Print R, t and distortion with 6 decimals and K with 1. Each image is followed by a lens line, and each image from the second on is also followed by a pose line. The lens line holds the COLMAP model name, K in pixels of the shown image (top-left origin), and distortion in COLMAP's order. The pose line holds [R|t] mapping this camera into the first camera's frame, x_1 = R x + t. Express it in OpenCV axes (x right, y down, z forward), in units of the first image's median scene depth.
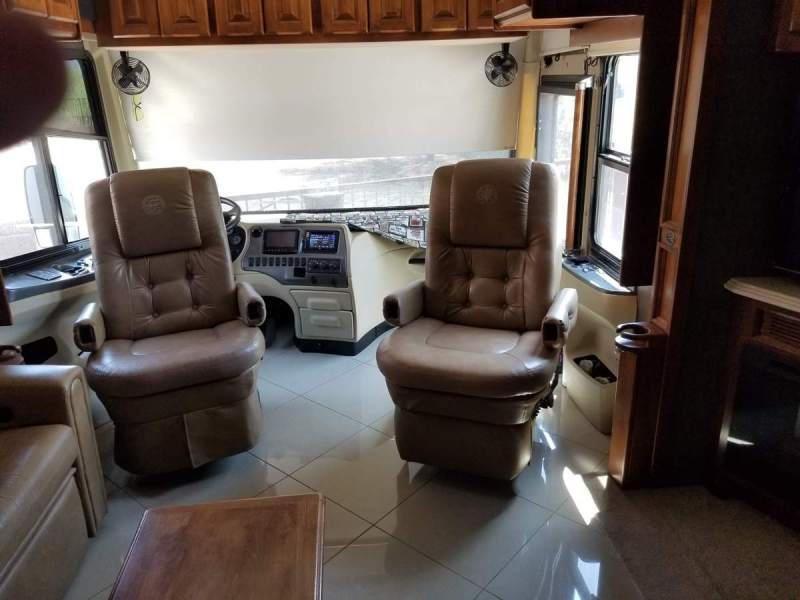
lens RADIAL K [[609.5, 0, 398.6], [0, 609.5, 287.7], [0, 0, 1]] dist [0.054541, -0.116415]
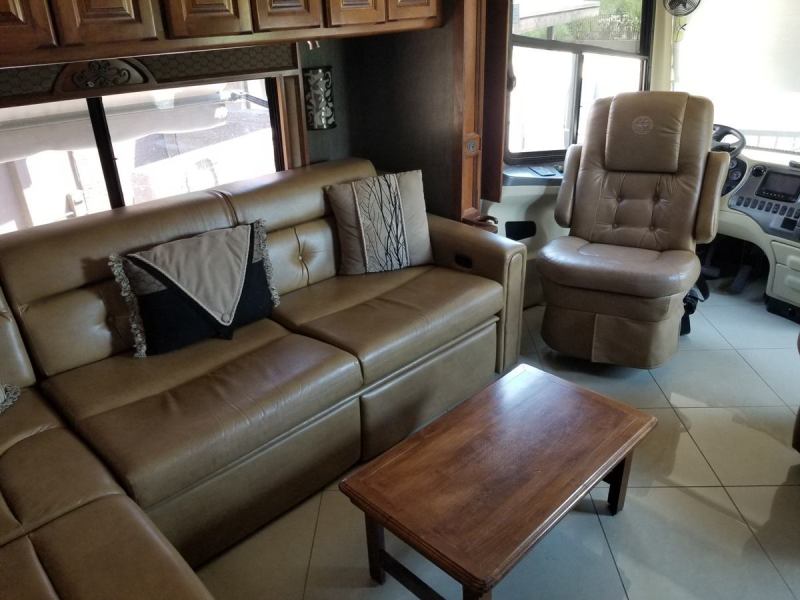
lens RADIAL K [[609.5, 0, 398.6], [0, 609.5, 287.7], [0, 0, 1]] dist [0.054541, -0.116415]
pose [[0.628701, 0.320998, -0.708305, 0.175868], [-0.229099, 0.946862, 0.225758, -0.009866], [0.743135, 0.020338, 0.668833, -0.028478]]
